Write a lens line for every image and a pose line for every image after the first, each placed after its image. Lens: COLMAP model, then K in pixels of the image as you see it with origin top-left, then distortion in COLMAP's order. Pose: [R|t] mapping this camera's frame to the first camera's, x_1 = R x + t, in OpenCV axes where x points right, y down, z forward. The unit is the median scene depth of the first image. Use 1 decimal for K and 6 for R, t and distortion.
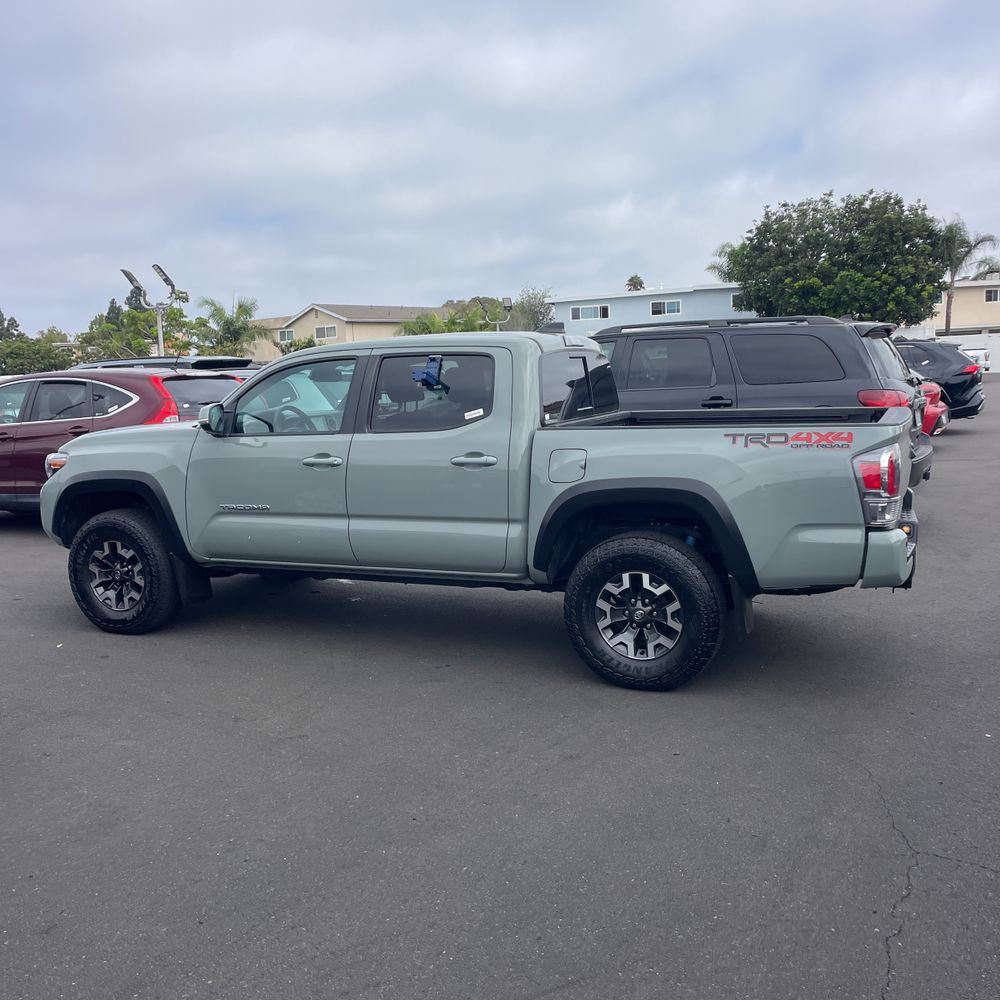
lens RADIAL K [[1015.7, 0, 489.1], [0, 1015.7, 490.7], [0, 0, 1]] dist [0.111382, -0.162137]
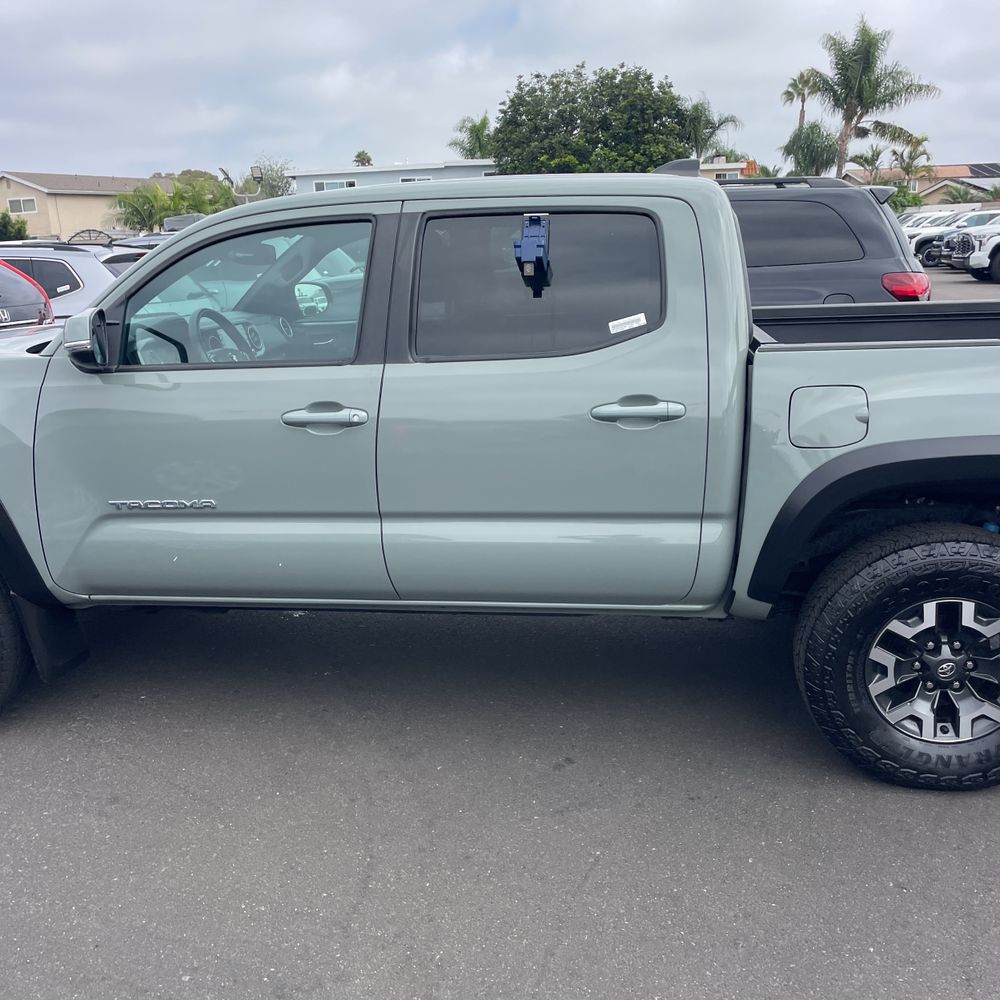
lens RADIAL K [[1015.7, 0, 489.1], [0, 1015.7, 490.7], [0, 0, 1]] dist [0.111382, -0.162137]
pose [[0.964271, -0.061736, 0.257624, -0.130158], [0.033018, 0.992892, 0.114346, -0.028747], [-0.262852, -0.101754, 0.959455, 0.270467]]
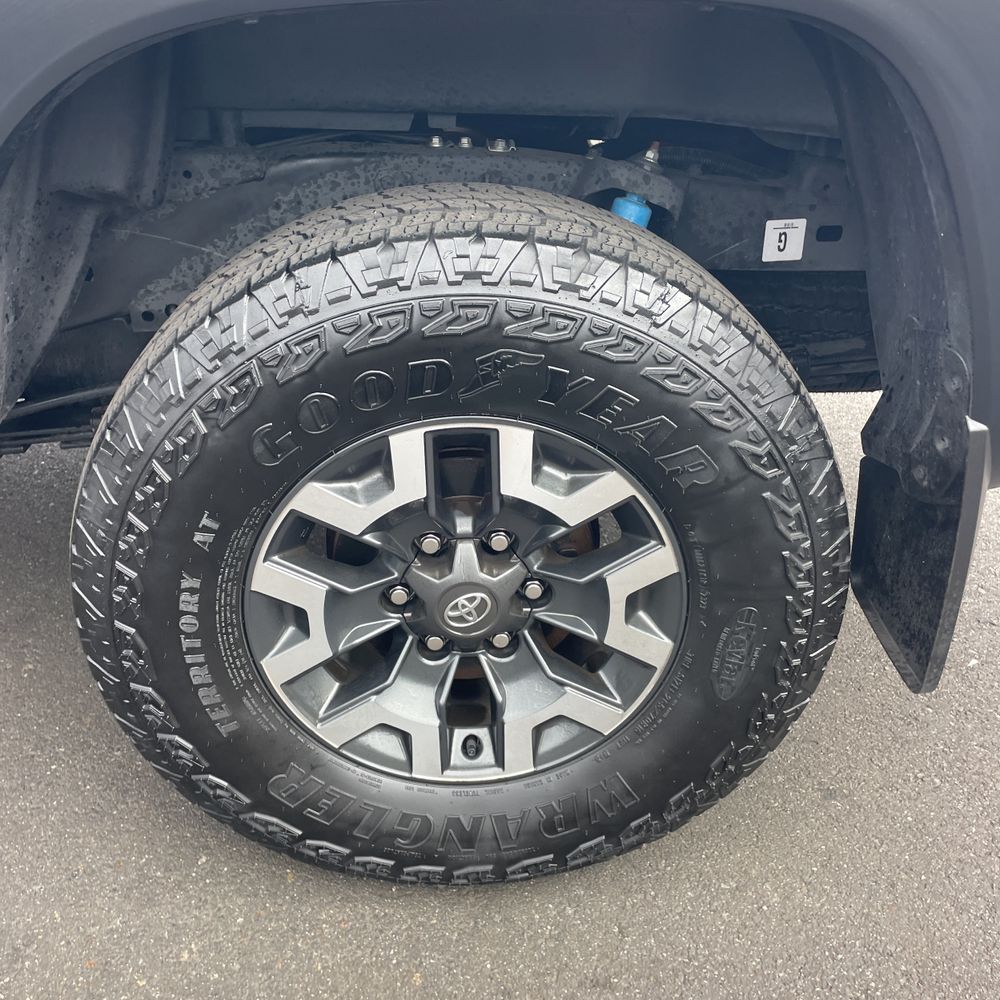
lens RADIAL K [[1015.7, 0, 489.1], [0, 1015.7, 490.7], [0, 0, 1]] dist [0.111382, -0.162137]
pose [[0.895105, -0.154024, 0.418406, 0.035420], [-0.004642, 0.935164, 0.354184, 0.013273], [-0.445831, -0.318975, 0.836355, 0.436059]]
